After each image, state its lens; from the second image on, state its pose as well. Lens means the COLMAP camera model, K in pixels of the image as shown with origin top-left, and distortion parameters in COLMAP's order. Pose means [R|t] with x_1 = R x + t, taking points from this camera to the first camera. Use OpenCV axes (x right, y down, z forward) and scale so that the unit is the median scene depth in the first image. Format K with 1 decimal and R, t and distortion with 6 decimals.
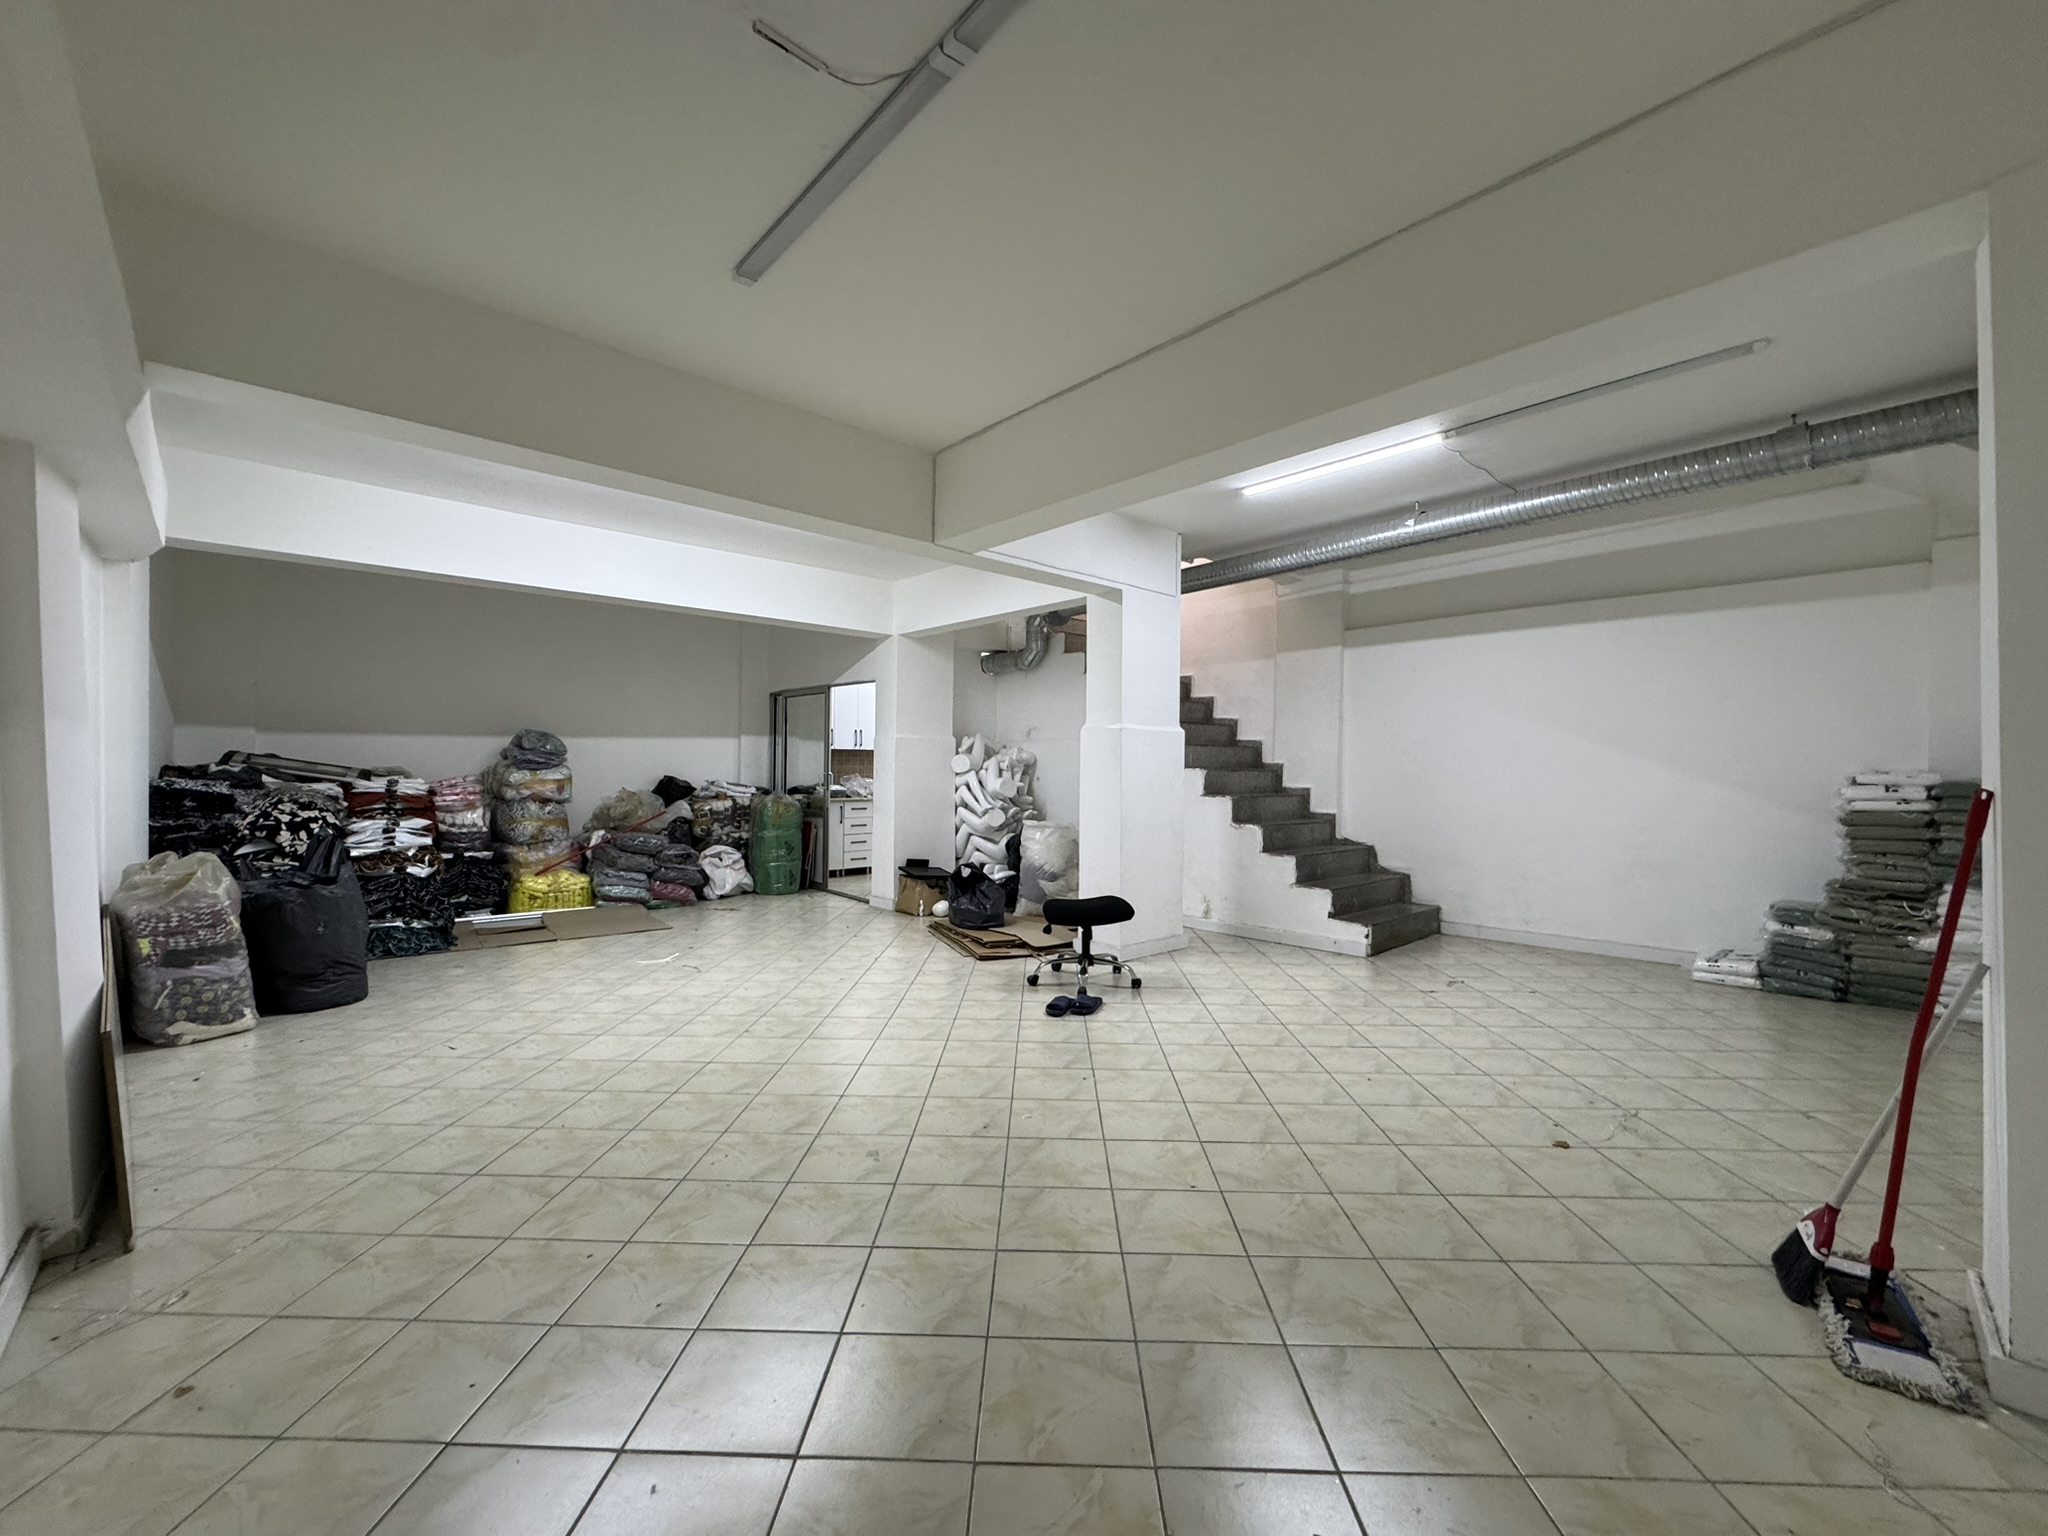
lens RADIAL K [[830.6, 0, 1024.0], [0, 830.6, 768.0], [0, 0, 1]] dist [0.000269, -0.000040]
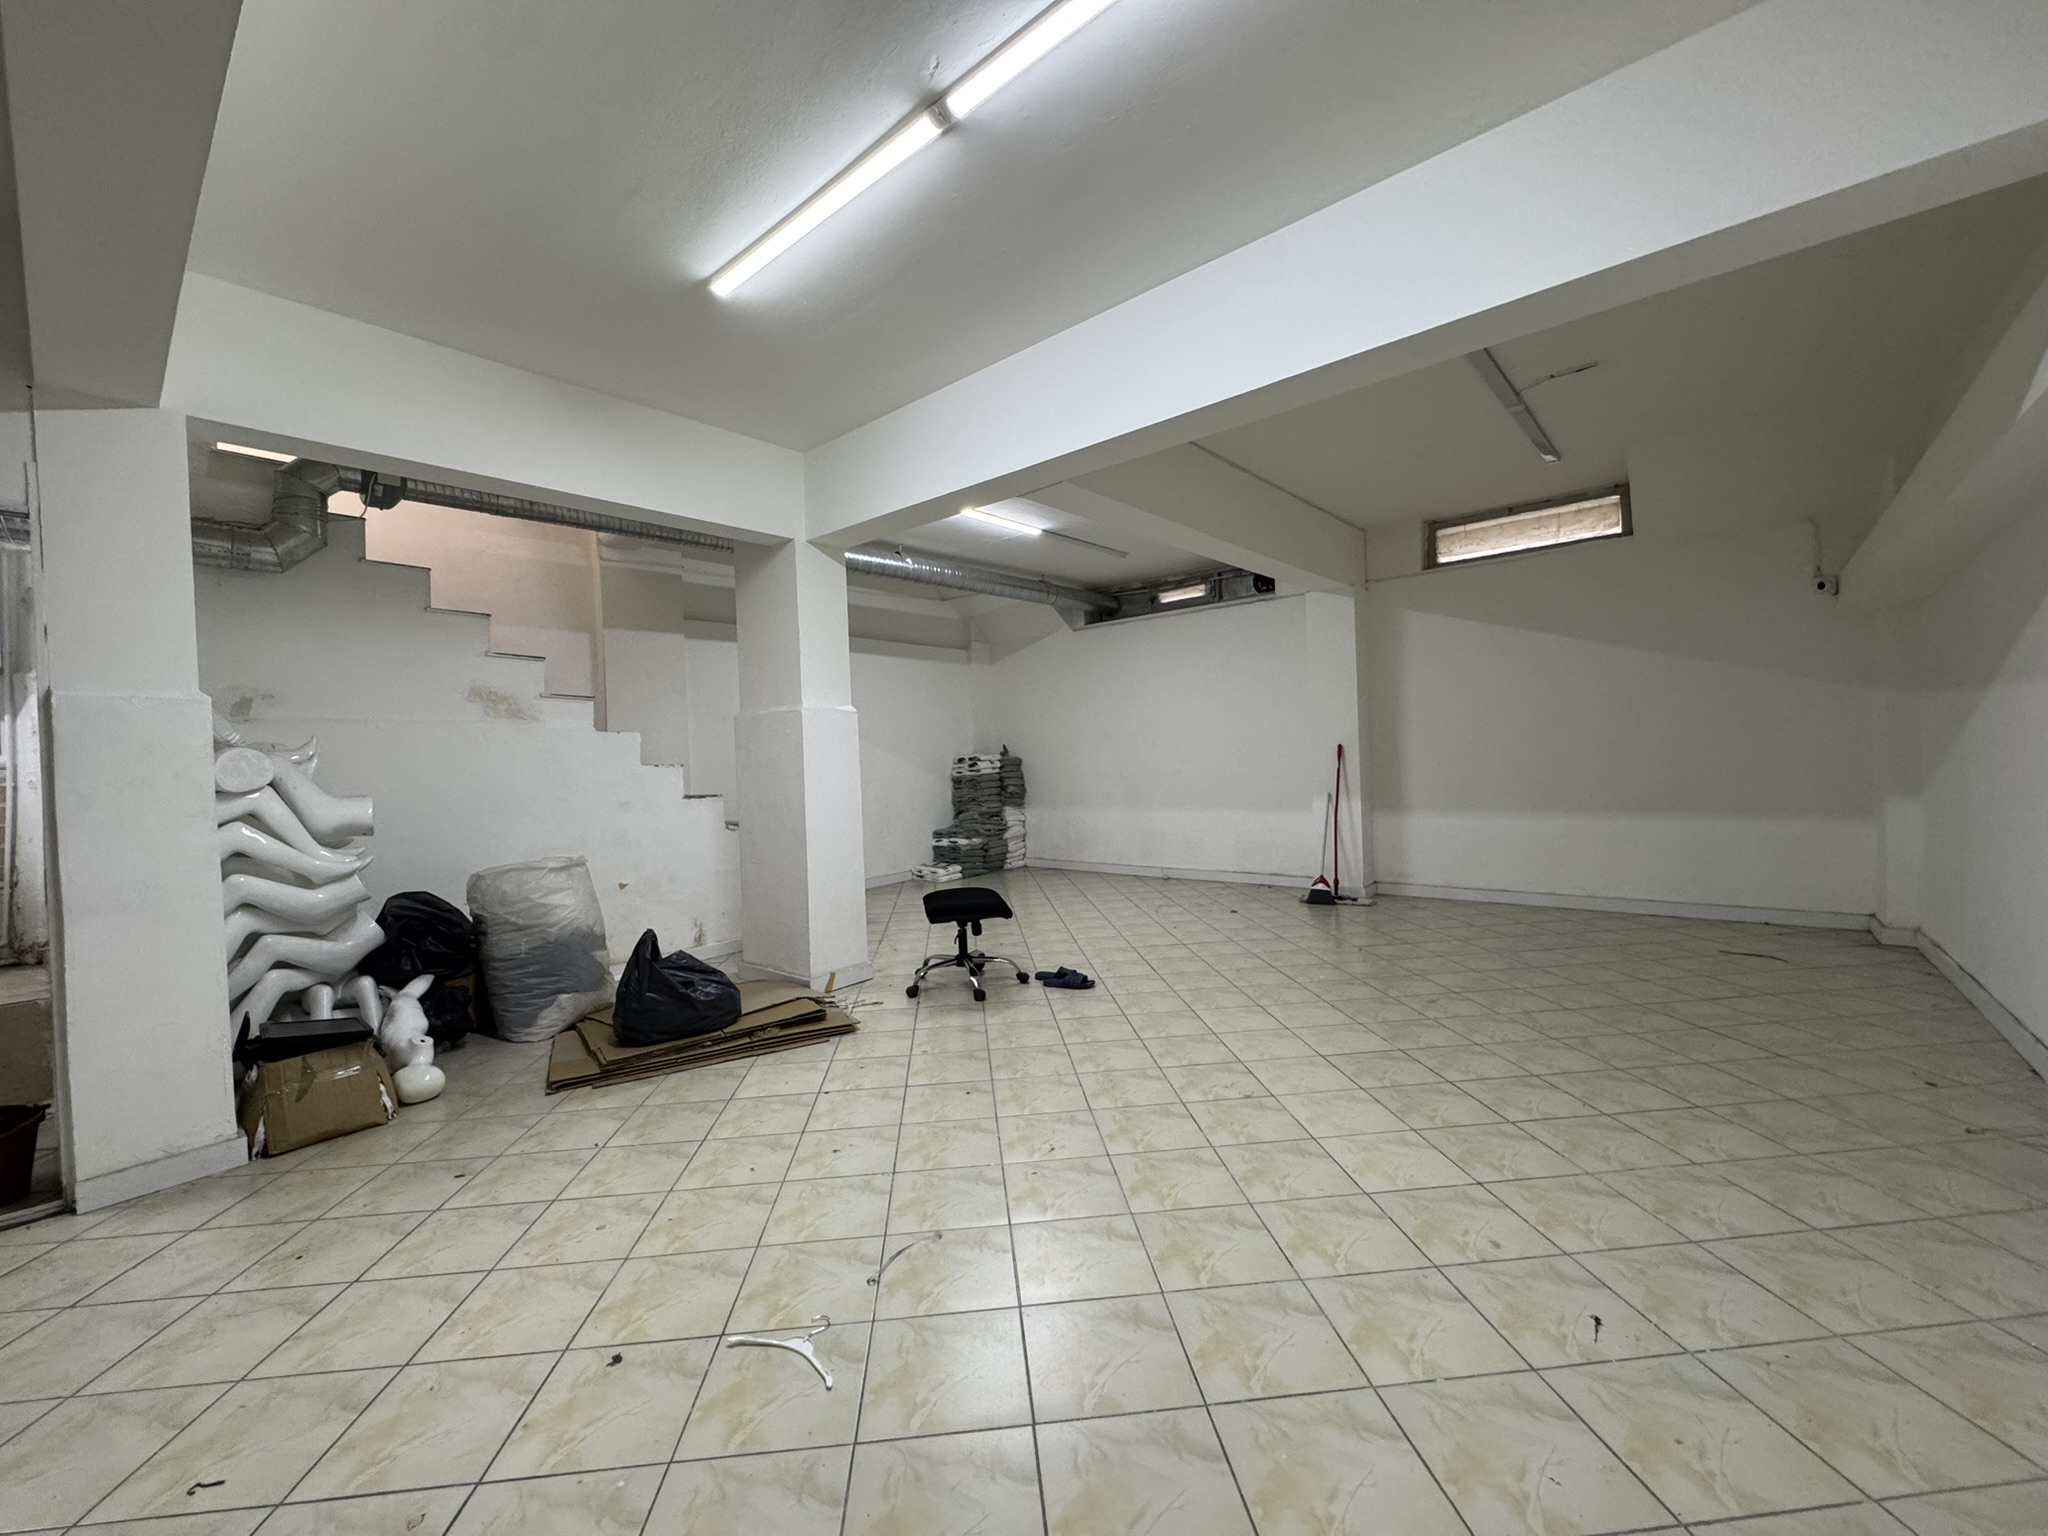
lens RADIAL K [[830.6, 0, 1024.0], [0, 830.6, 768.0], [0, 0, 1]] dist [0.000269, -0.000040]
pose [[-0.129495, -0.012685, 0.991499, -0.976528], [0.038605, 0.999096, 0.017824, 0.005033], [-0.990828, 0.040585, -0.128888, 1.208076]]
